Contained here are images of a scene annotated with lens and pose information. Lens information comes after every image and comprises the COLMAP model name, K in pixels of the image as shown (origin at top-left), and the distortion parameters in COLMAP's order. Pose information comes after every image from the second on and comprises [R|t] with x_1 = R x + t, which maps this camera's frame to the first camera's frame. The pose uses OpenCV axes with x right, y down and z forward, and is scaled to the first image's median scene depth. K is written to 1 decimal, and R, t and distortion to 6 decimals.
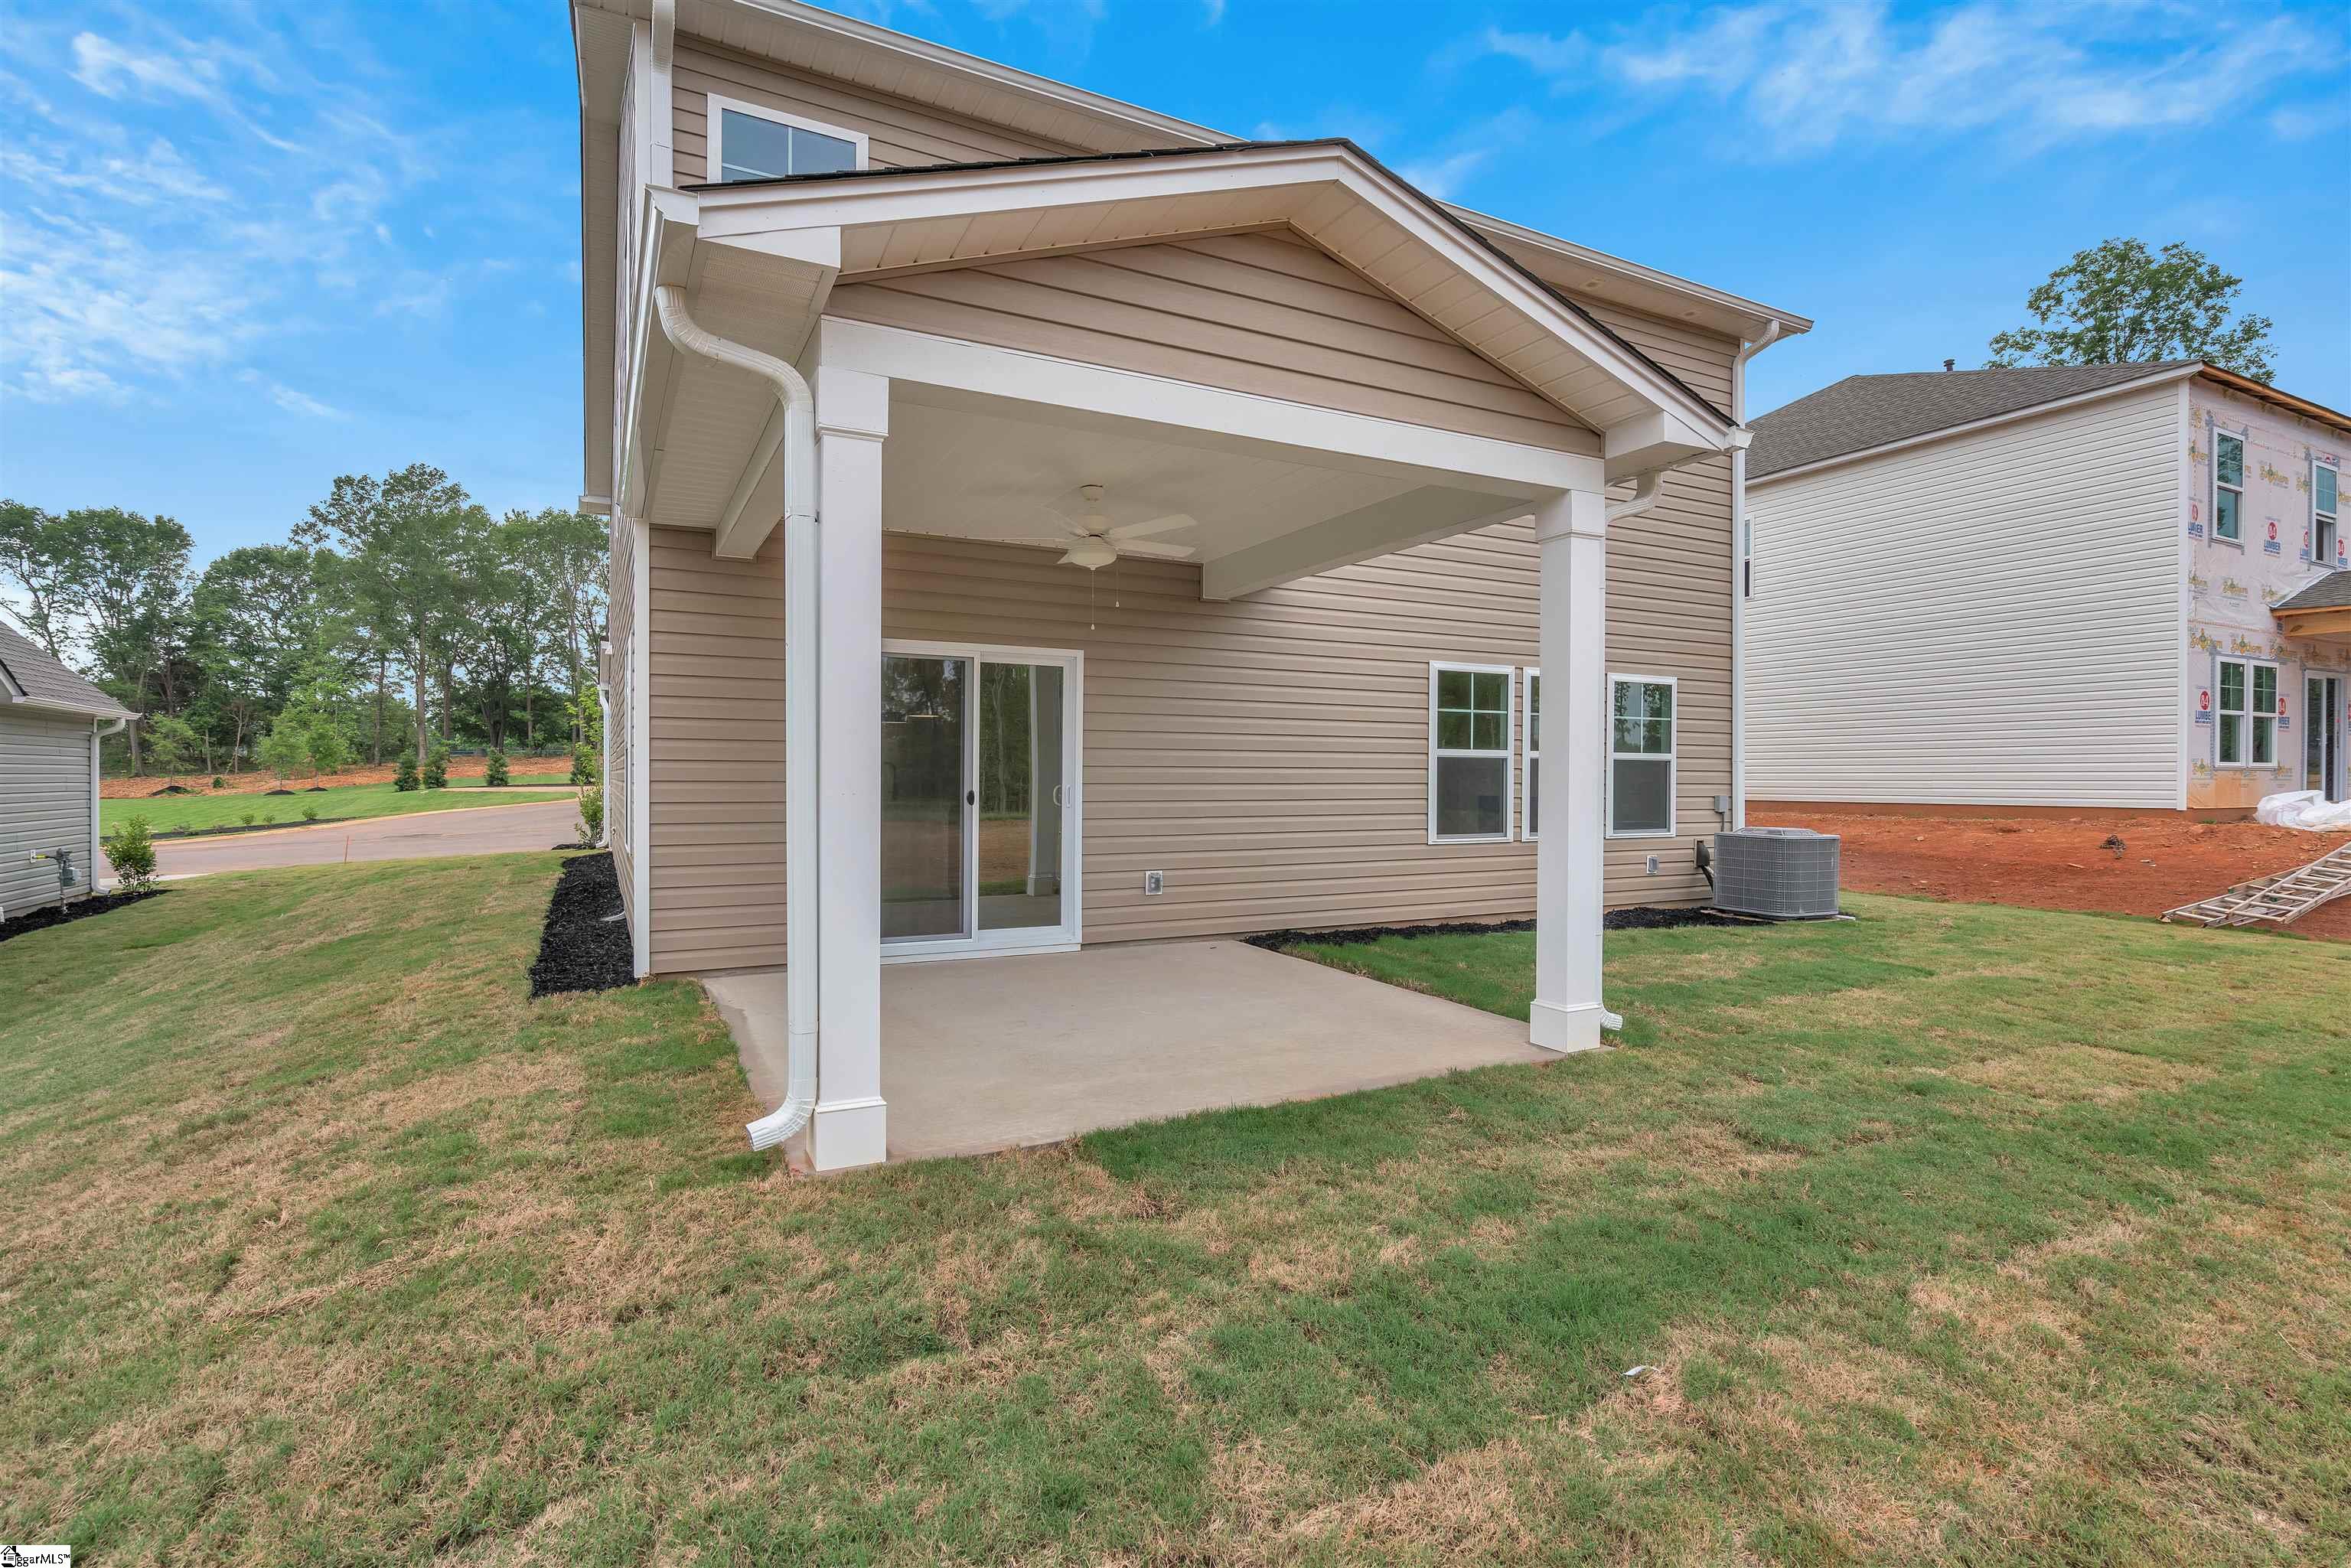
lens RADIAL K [[1052.2, 0, 1184.6], [0, 1052.2, 773.9], [0, 0, 1]] dist [0.002582, -0.000409]
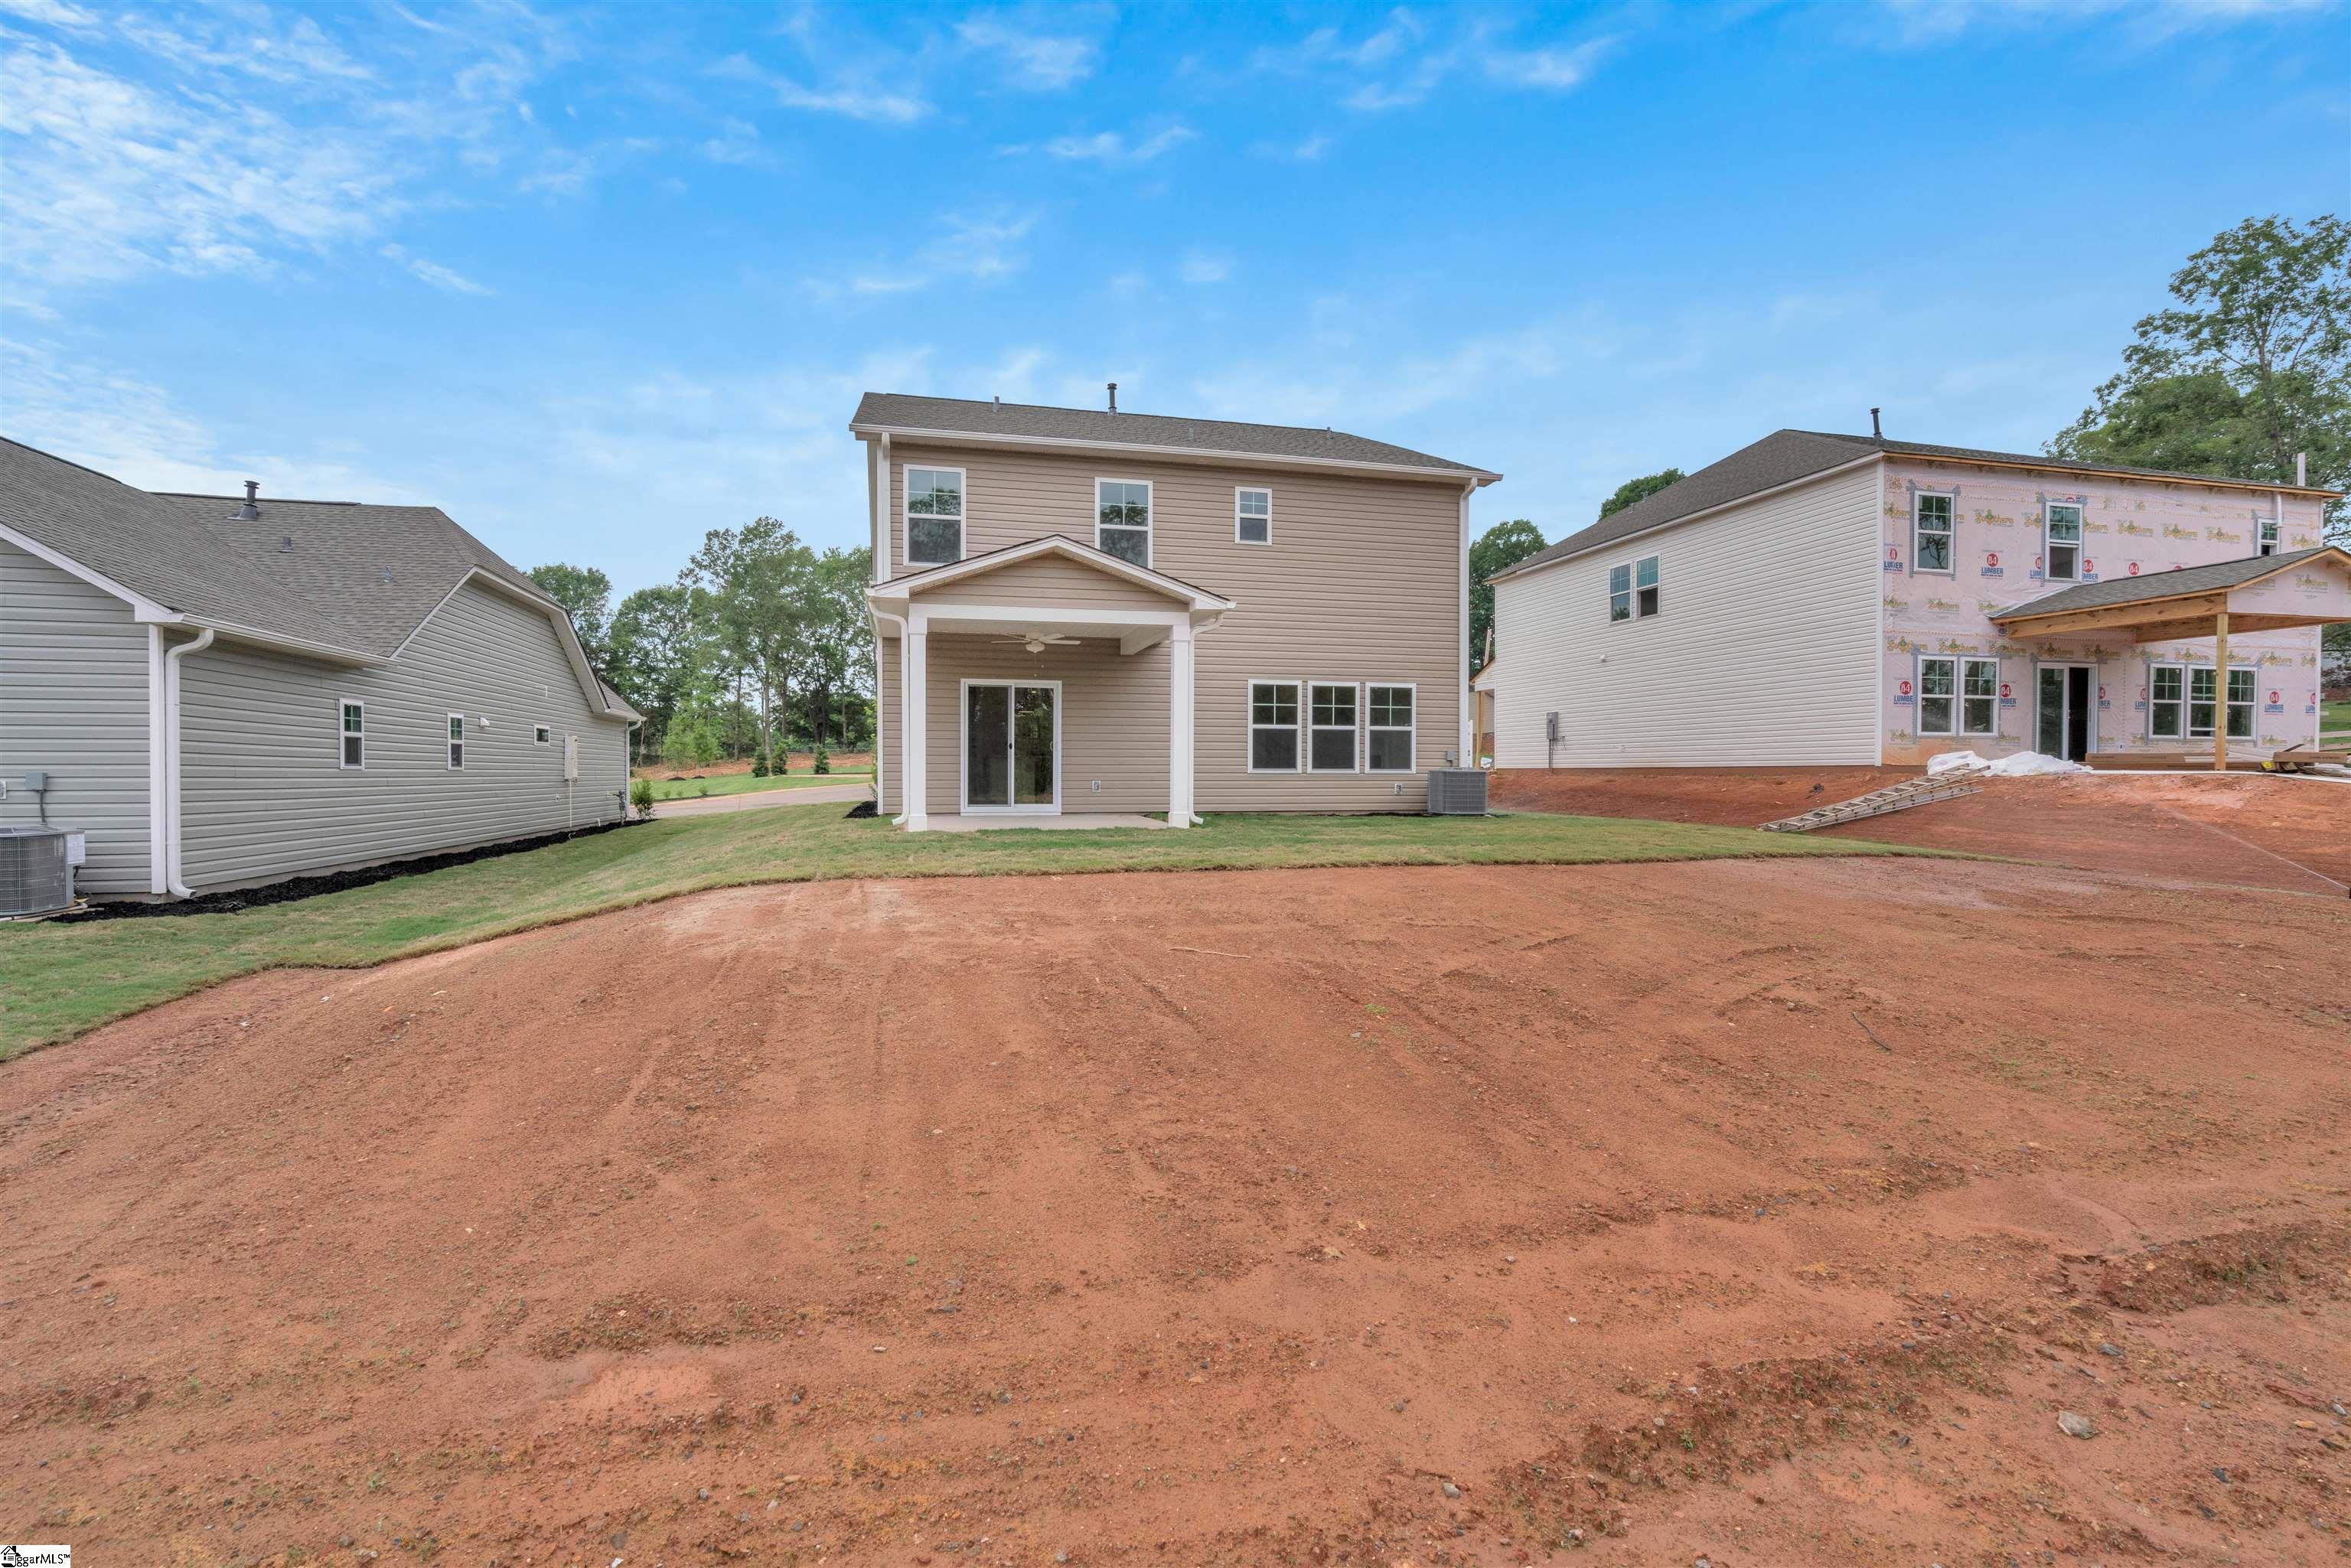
lens RADIAL K [[1077.3, 0, 1175.5], [0, 1077.3, 784.0], [0, 0, 1]] dist [-0.002956, -0.000192]
pose [[0.966780, 0.002204, -0.255599, 0.069219], [0.000651, 0.999938, 0.011086, 0.007317], [0.255608, -0.010884, 0.966719, -0.110206]]
